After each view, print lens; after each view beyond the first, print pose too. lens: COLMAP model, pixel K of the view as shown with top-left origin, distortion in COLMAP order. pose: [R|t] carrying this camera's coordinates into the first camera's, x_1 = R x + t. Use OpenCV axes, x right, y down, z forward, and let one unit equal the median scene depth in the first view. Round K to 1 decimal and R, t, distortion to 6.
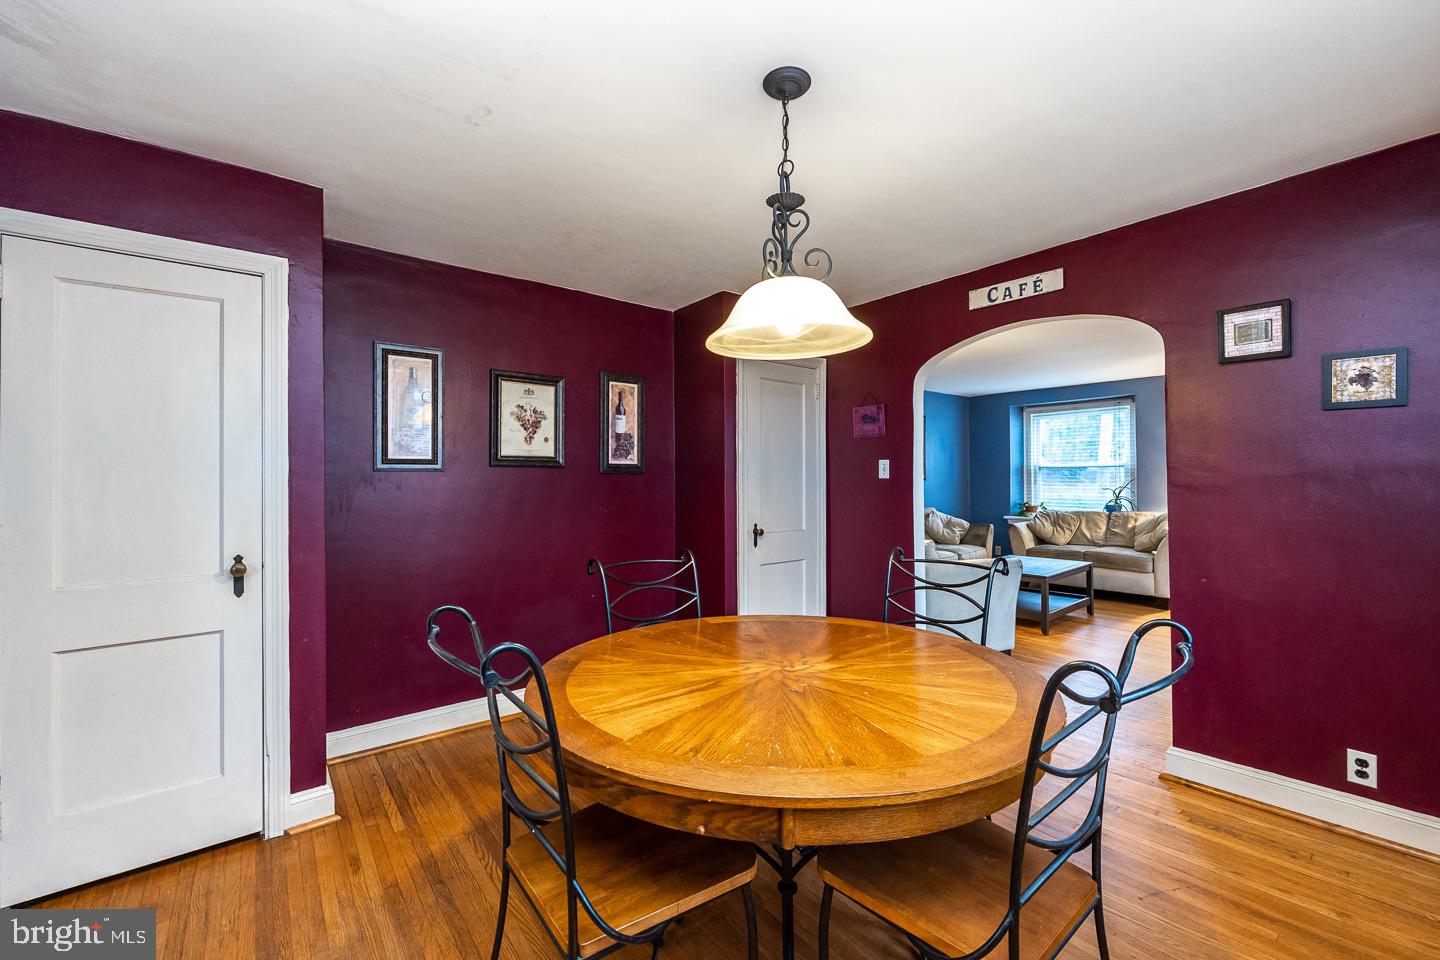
lens RADIAL K [[576.2, 0, 730.6], [0, 576.2, 477.5], [0, 0, 1]] dist [-0.002320, -0.000205]
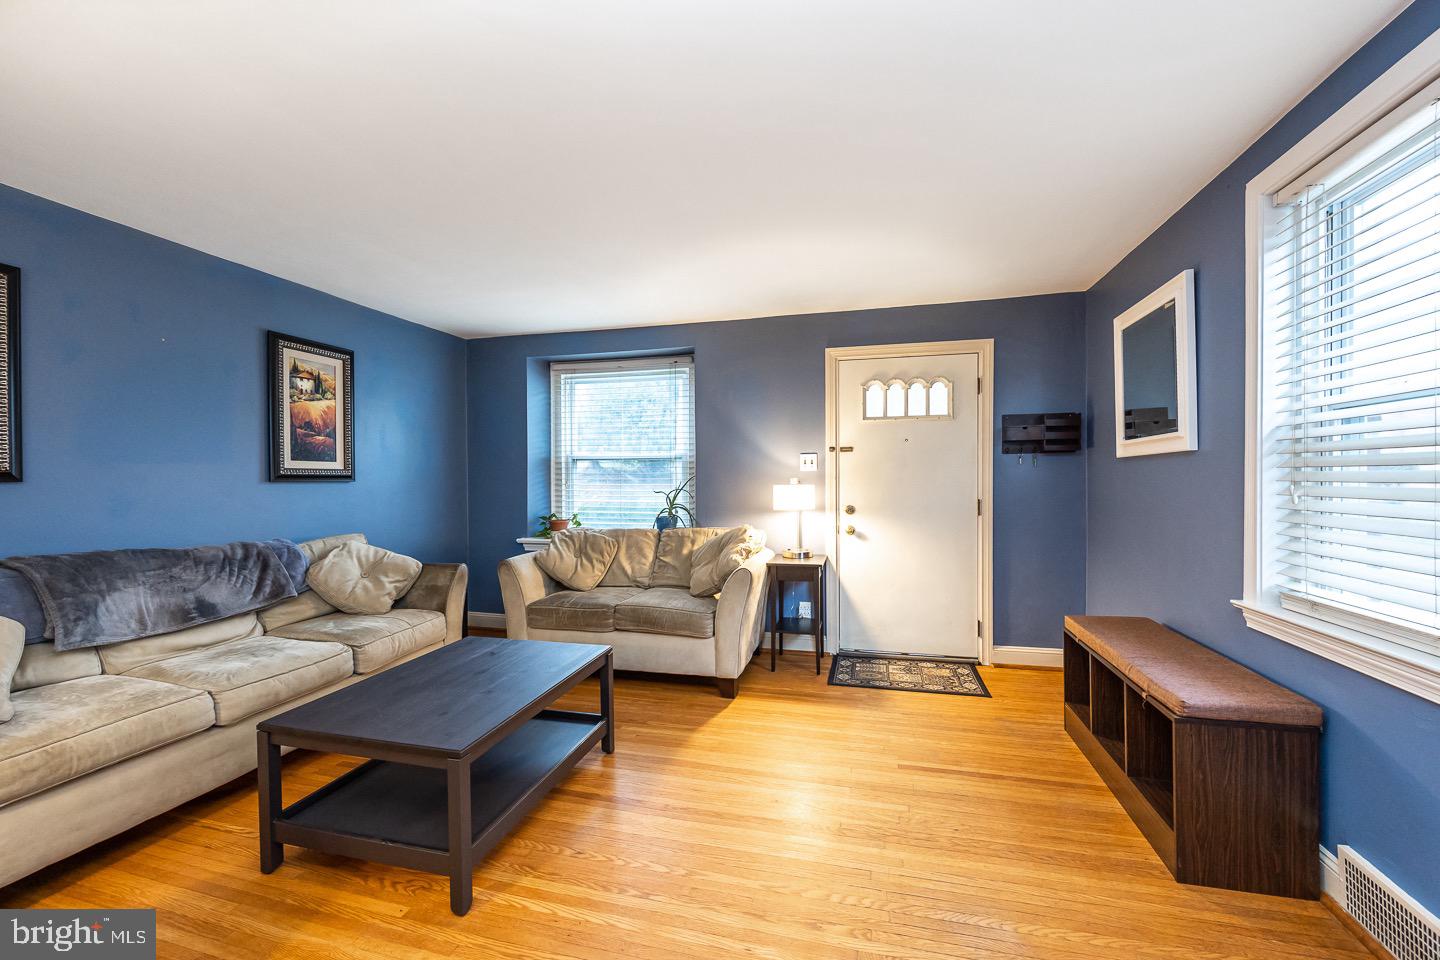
lens RADIAL K [[576.2, 0, 722.9], [0, 576.2, 480.0], [0, 0, 1]] dist [-0.002320, -0.000205]
pose [[0.806055, 0.000087, 0.591840, 0.333888], [-0.001793, 0.999996, 0.002295, 0.004552], [-0.591838, -0.002911, 0.806052, 0.442425]]
